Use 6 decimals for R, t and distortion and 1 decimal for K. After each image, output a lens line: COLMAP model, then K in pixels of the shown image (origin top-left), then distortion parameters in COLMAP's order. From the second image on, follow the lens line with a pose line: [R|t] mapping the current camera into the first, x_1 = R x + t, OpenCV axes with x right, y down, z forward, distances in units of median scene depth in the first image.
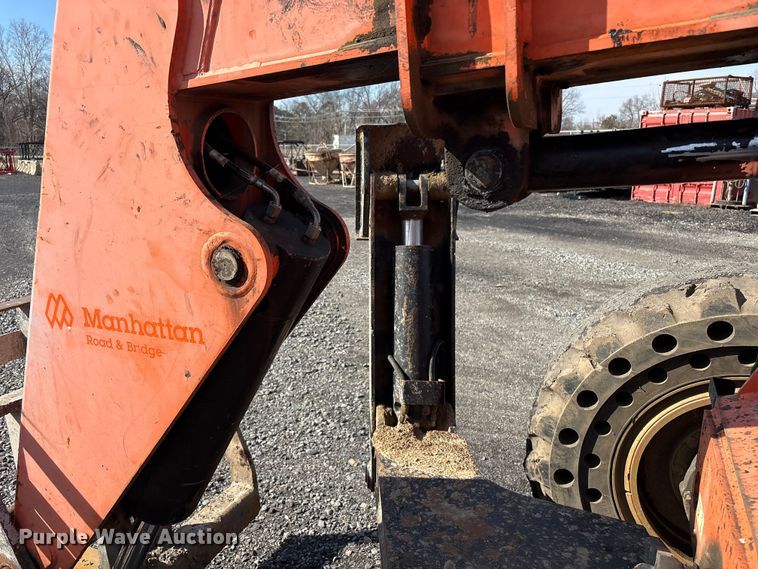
lens RADIAL K [[579.6, 0, 374.2], [0, 579.6, 287.4], [0, 0, 1]] dist [0.058022, -0.066171]
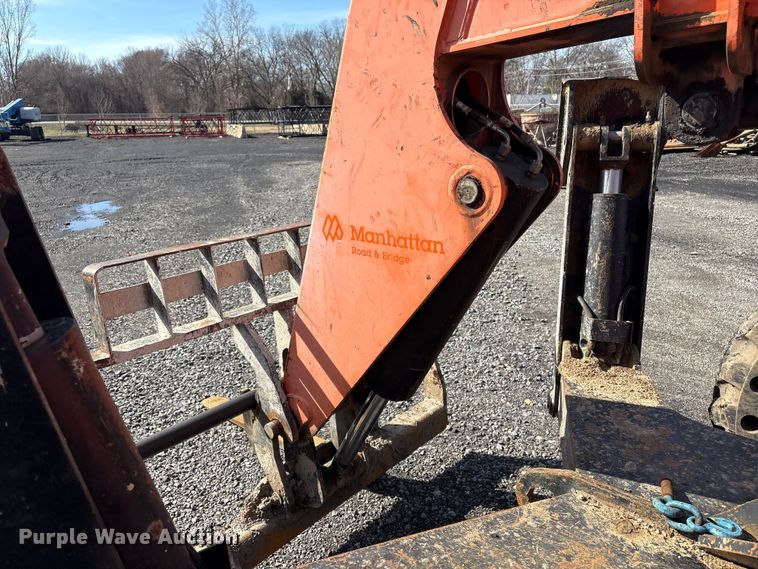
lens RADIAL K [[579.6, 0, 377.7], [0, 579.6, 287.0], [0, 0, 1]] dist [0.058022, -0.066171]
pose [[0.959613, 0.068598, -0.272833, -0.055472], [-0.052152, 0.996383, 0.067089, 0.068276], [0.276448, -0.050150, 0.959719, -0.216041]]
